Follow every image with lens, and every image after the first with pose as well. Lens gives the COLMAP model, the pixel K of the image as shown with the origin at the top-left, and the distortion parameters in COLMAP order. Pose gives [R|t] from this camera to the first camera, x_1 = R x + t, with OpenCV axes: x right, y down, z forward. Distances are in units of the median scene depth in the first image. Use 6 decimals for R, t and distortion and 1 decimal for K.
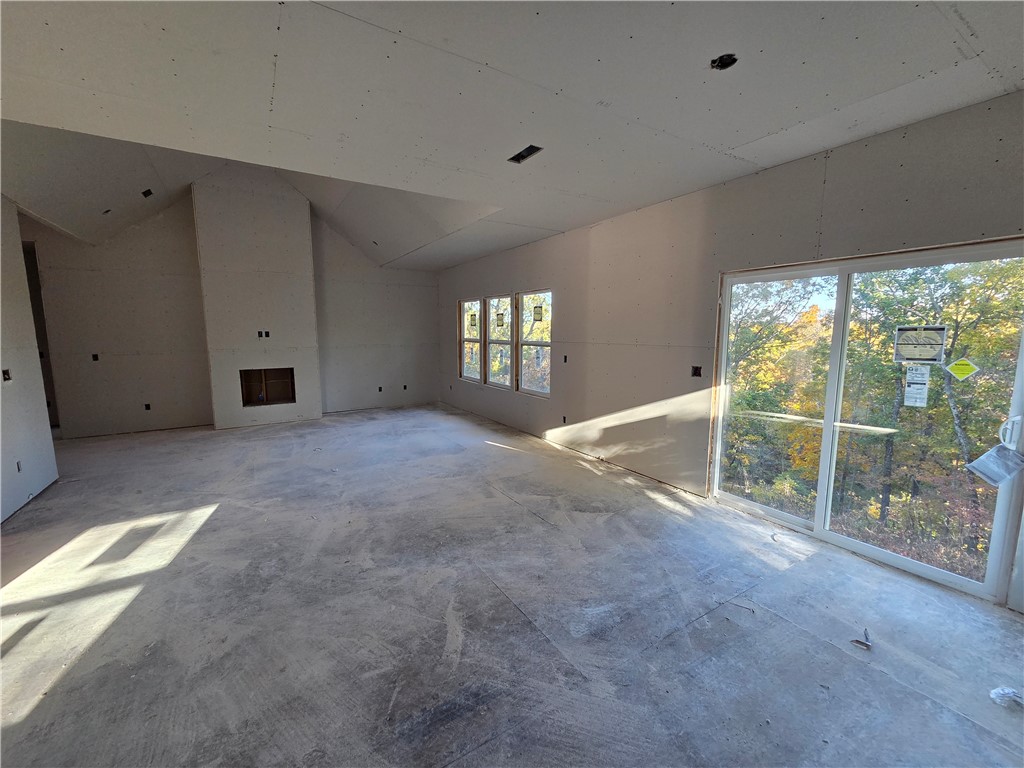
lens RADIAL K [[422.7, 0, 512.0], [0, 422.7, 384.0], [0, 0, 1]] dist [0.003001, 0.000526]
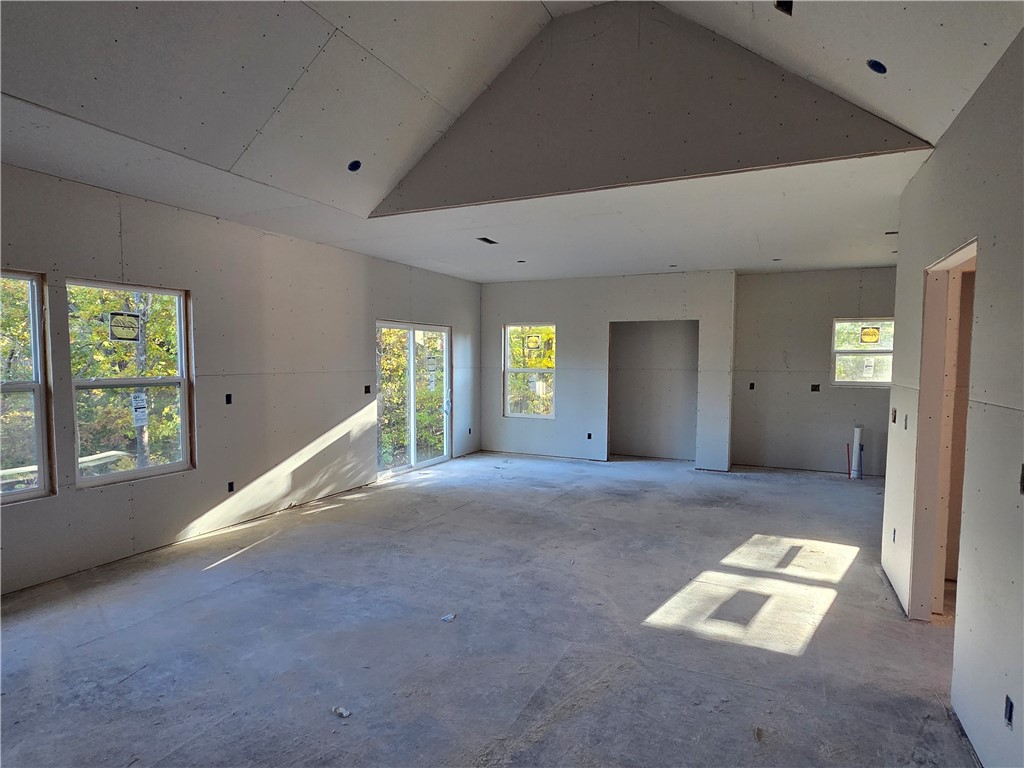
lens RADIAL K [[574.8, 0, 514.0], [0, 574.8, 400.6], [0, 0, 1]] dist [0.000261, -0.000129]
pose [[-0.547389, -0.062781, 0.834520, -1.202422], [0.101985, 0.984746, 0.140978, -0.185408], [-0.830641, 0.162278, -0.532636, 1.453002]]
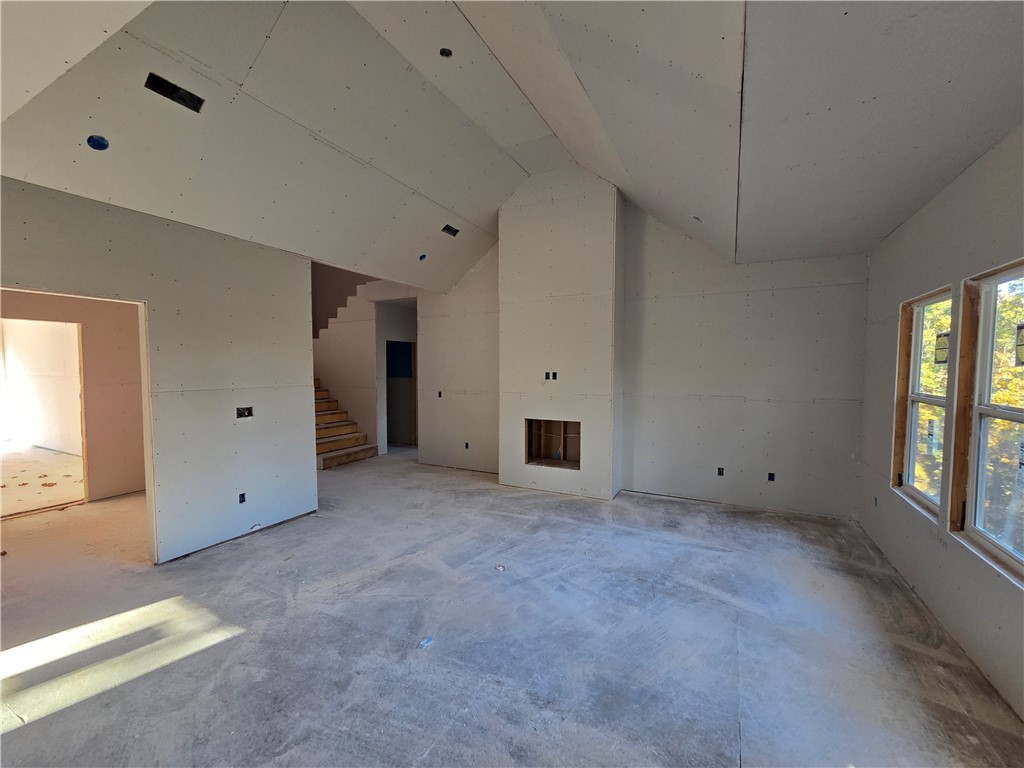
lens RADIAL K [[422.7, 0, 512.0], [0, 422.7, 384.0], [0, 0, 1]] dist [0.003001, 0.000526]
pose [[0.514751, 0.035994, -0.856584, 0.075641], [-0.112570, 0.993306, -0.025908, -0.123853], [0.849917, 0.109762, 0.515357, 0.898631]]
